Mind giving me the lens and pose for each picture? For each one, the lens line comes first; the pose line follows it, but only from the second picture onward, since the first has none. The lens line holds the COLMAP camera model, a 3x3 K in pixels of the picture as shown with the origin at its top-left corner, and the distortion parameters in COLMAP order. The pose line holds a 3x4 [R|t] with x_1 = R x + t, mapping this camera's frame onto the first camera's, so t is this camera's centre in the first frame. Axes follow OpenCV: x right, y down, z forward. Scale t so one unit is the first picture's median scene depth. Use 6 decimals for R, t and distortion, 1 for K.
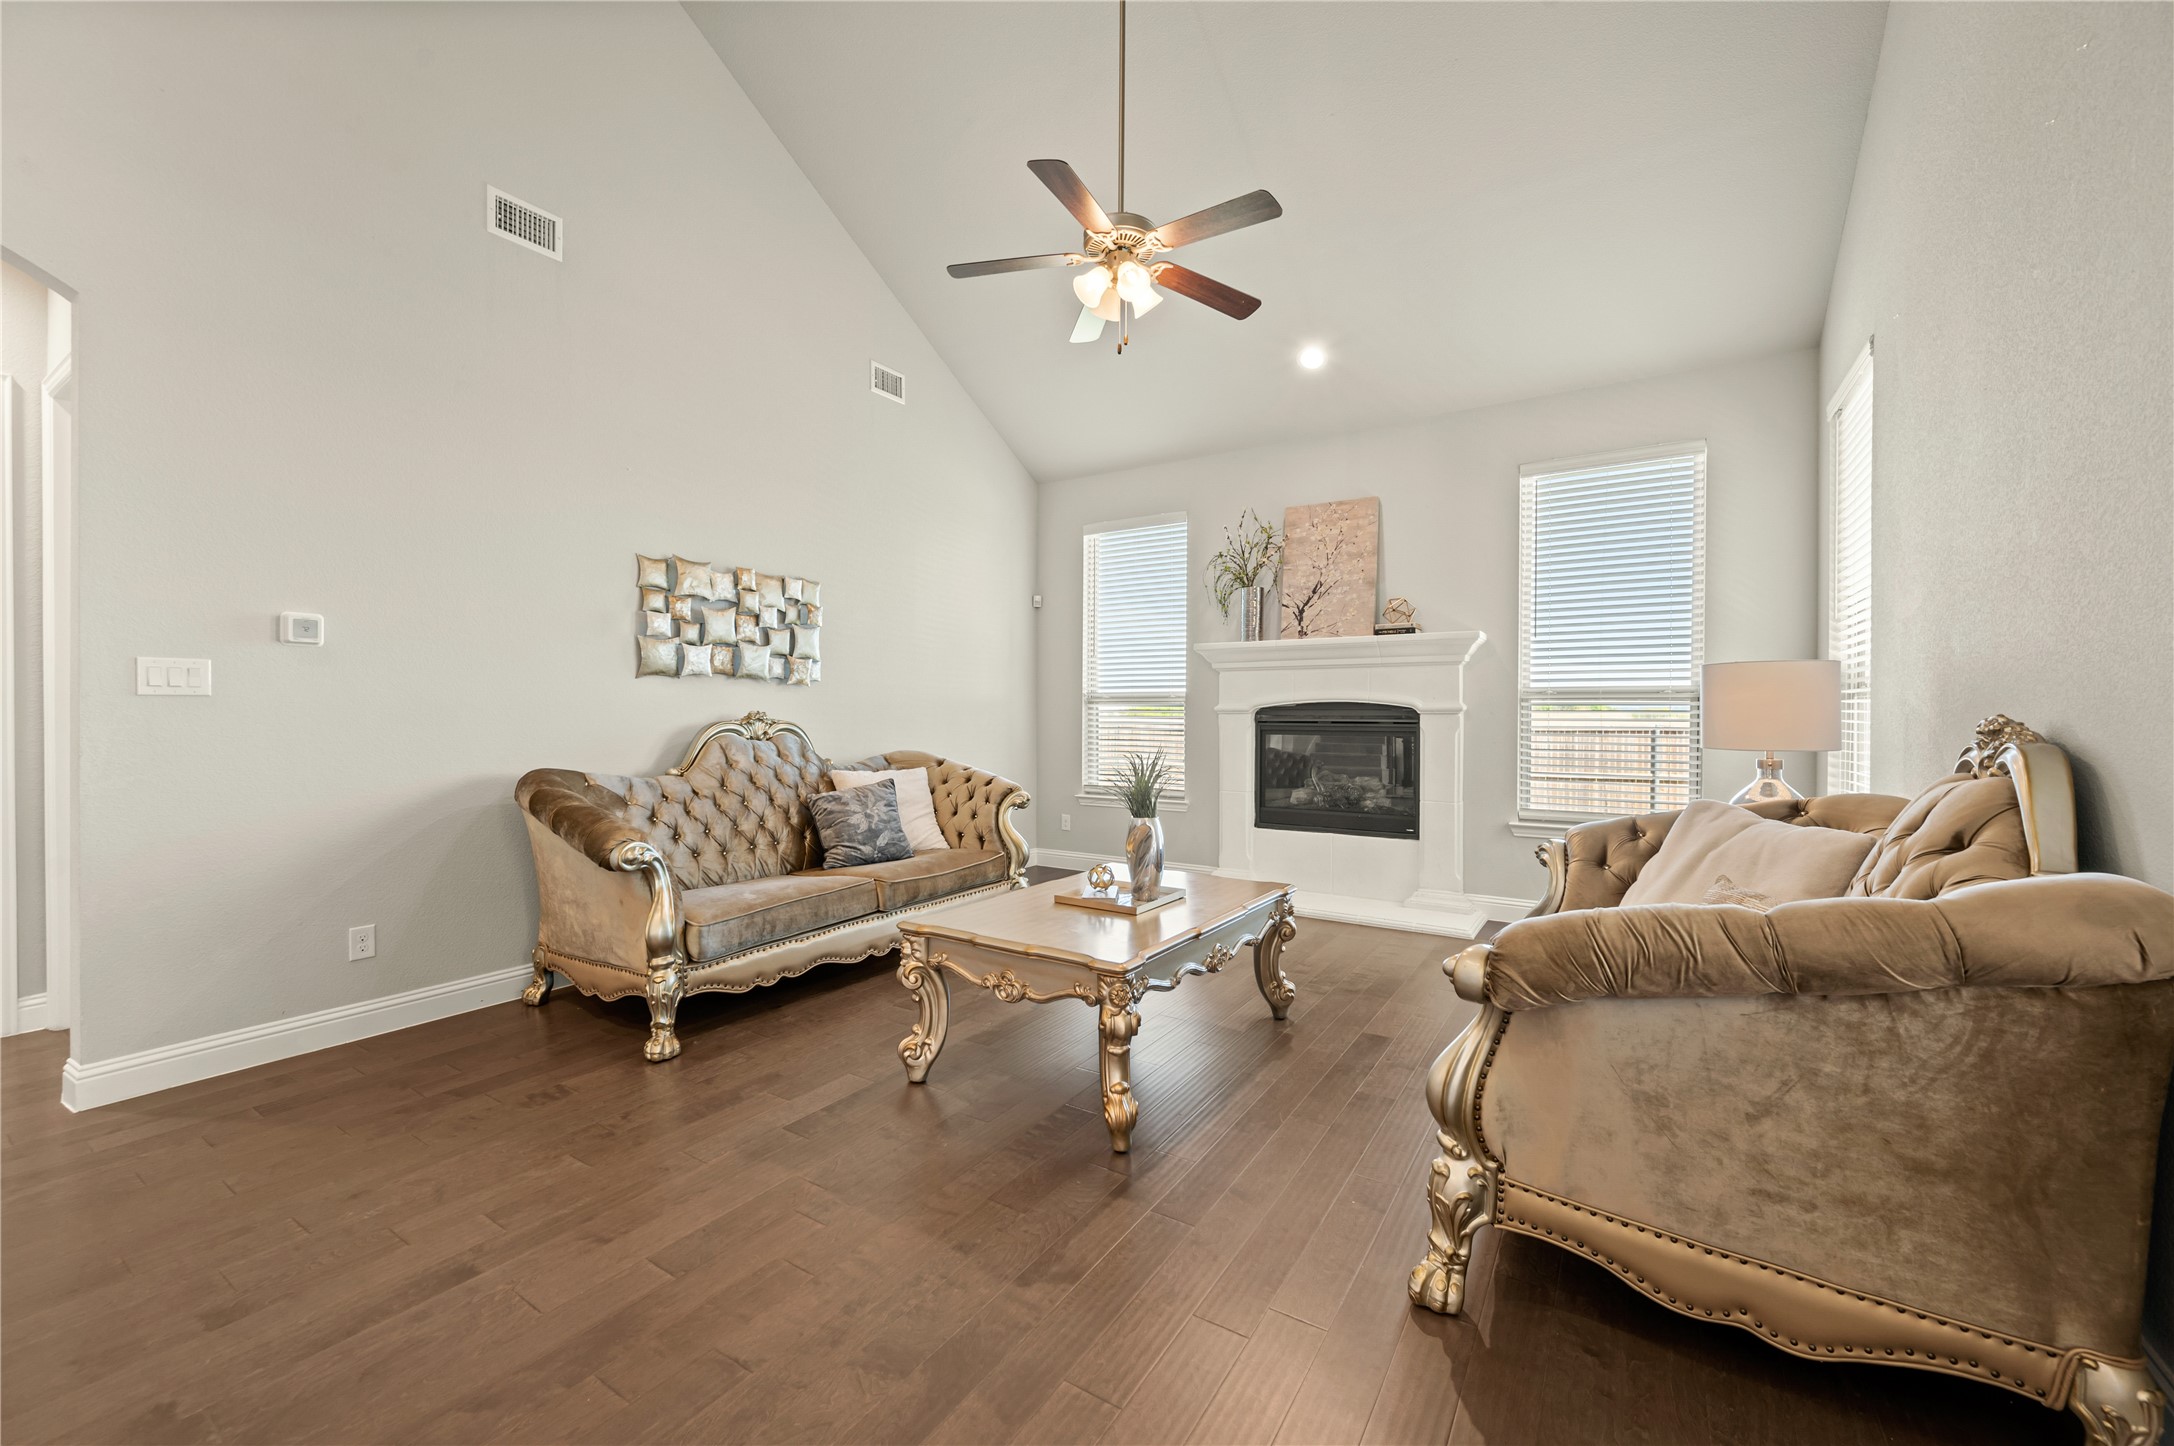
lens RADIAL K [[872.0, 0, 1092.8], [0, 872.0, 716.6], [0, 0, 1]] dist [-0.000484, -0.000111]
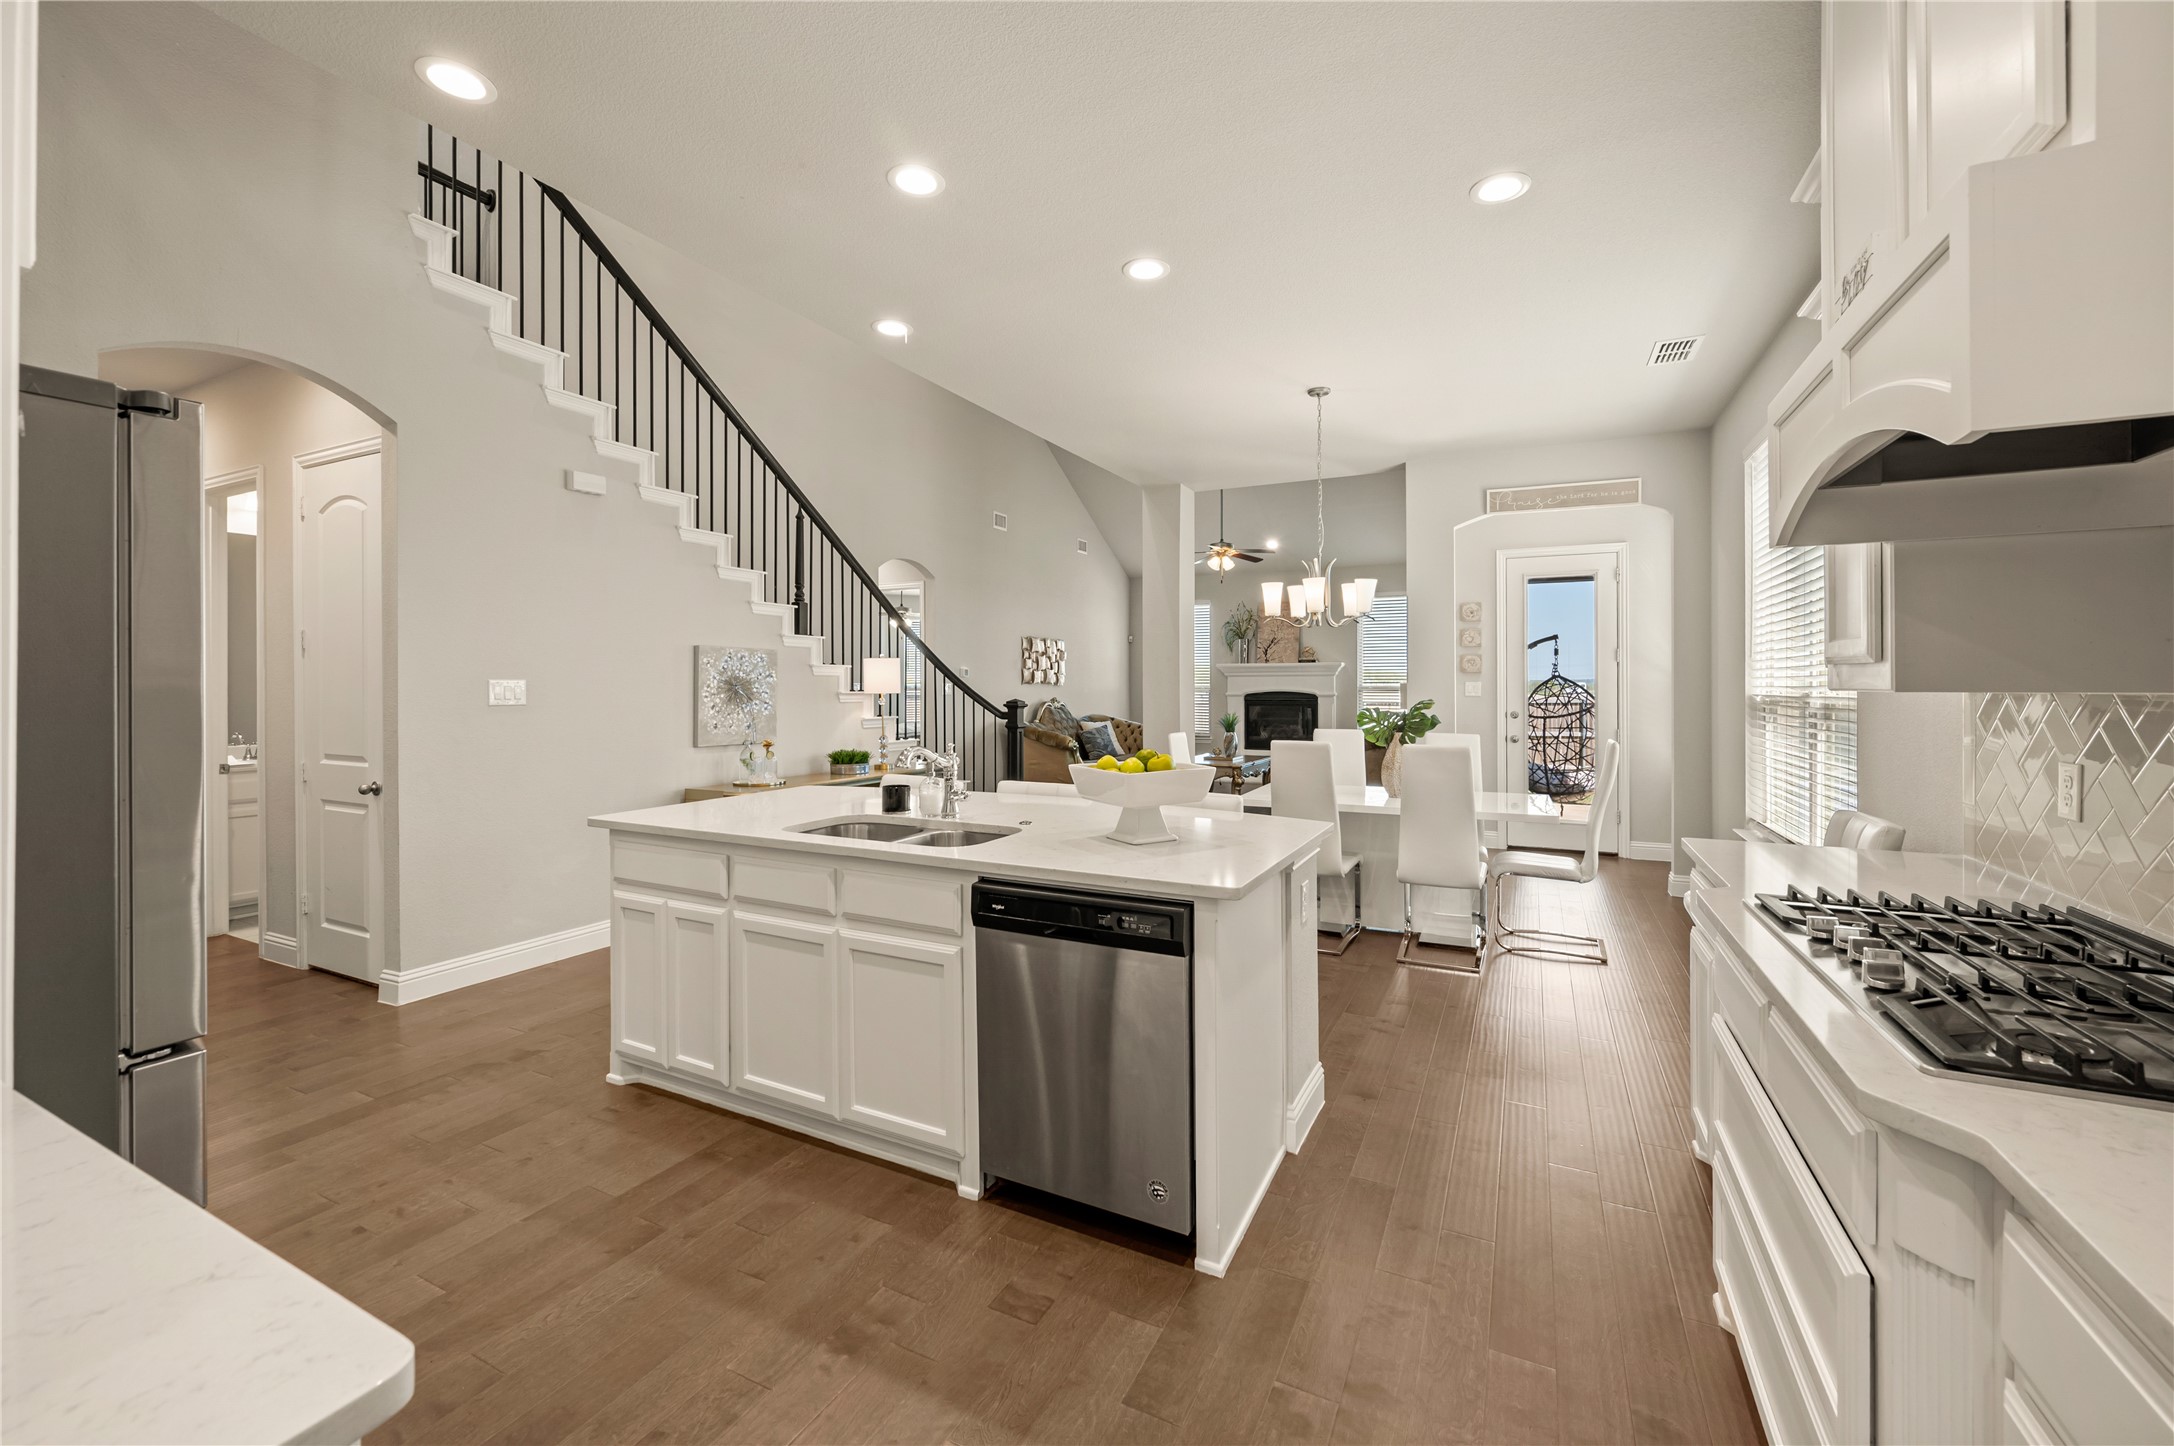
lens RADIAL K [[859.4, 0, 1117.3], [0, 859.4, 694.4], [0, 0, 1]] dist [-0.000133, -0.000017]
pose [[0.993906, -0.002404, 0.110204, -0.384489], [0.002408, 0.999997, 0.000089, -0.011091], [-0.110204, 0.000177, 0.993909, -1.147056]]
